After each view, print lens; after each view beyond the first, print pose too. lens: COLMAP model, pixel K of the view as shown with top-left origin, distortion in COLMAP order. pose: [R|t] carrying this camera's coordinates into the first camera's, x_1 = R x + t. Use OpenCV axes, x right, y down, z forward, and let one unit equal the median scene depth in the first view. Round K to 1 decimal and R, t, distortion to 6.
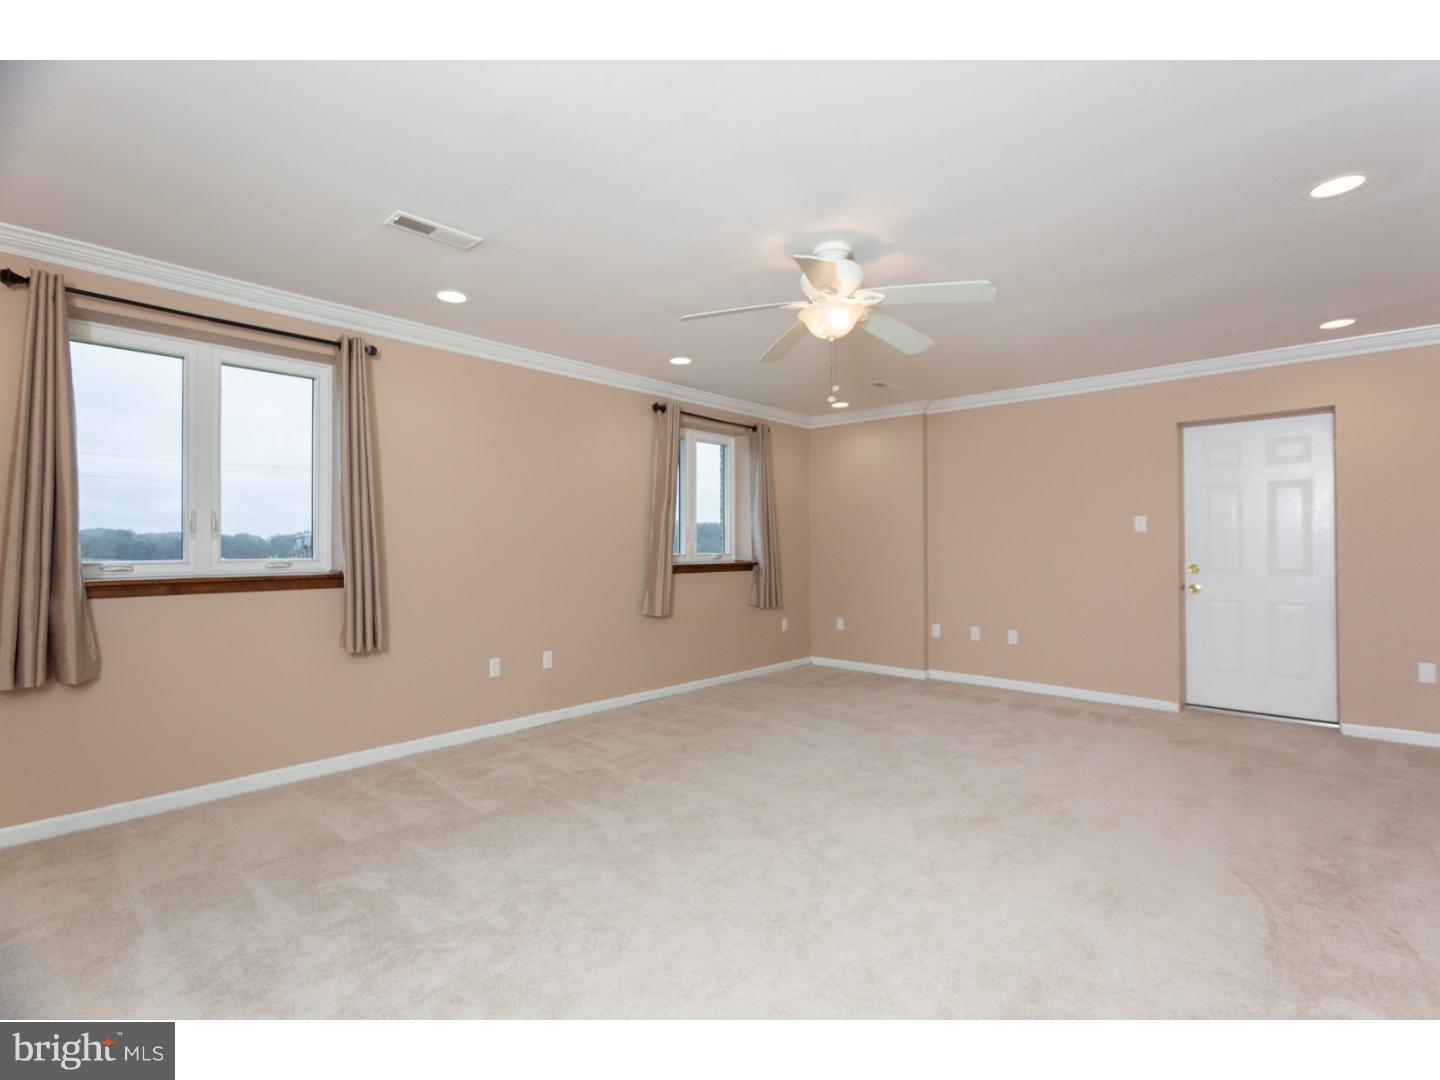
lens RADIAL K [[695.5, 0, 722.6], [0, 695.5, 517.3], [0, 0, 1]] dist [0.001606, 0.000361]
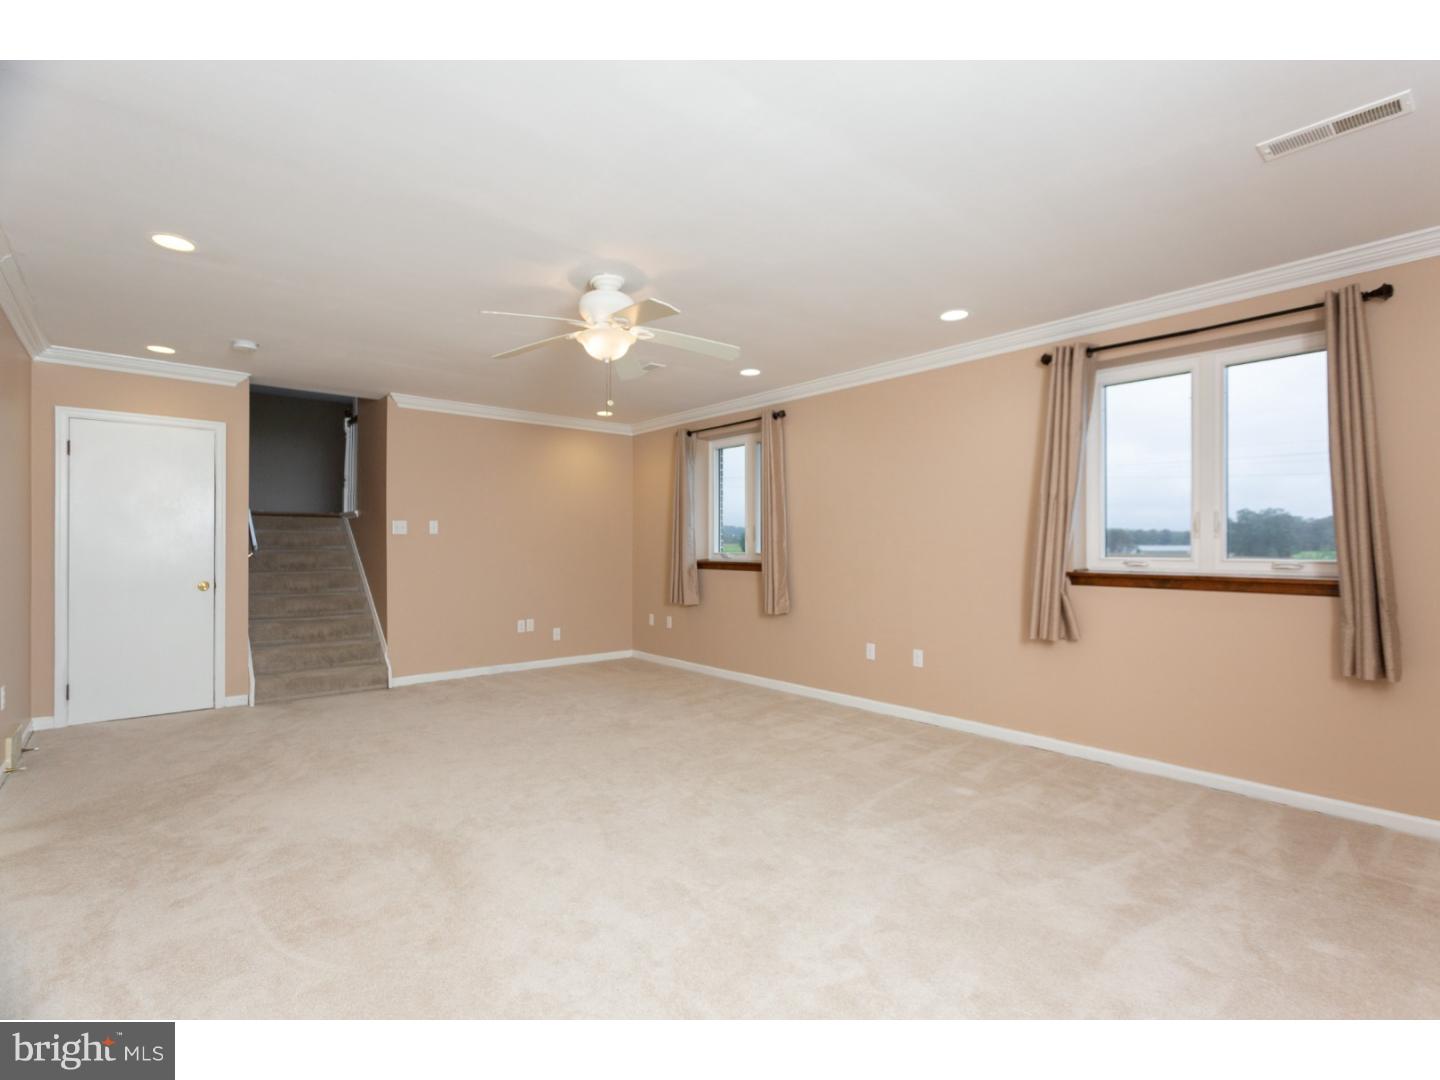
lens RADIAL K [[675.9, 0, 720.0], [0, 675.9, 540.0], [0, 0, 1]] dist [0.001527, 0.000568]
pose [[-0.123789, -0.008682, -0.992271, 0.673888], [0.040967, 0.999064, -0.013852, 0.030974], [0.991463, -0.042365, -0.123317, 0.744018]]
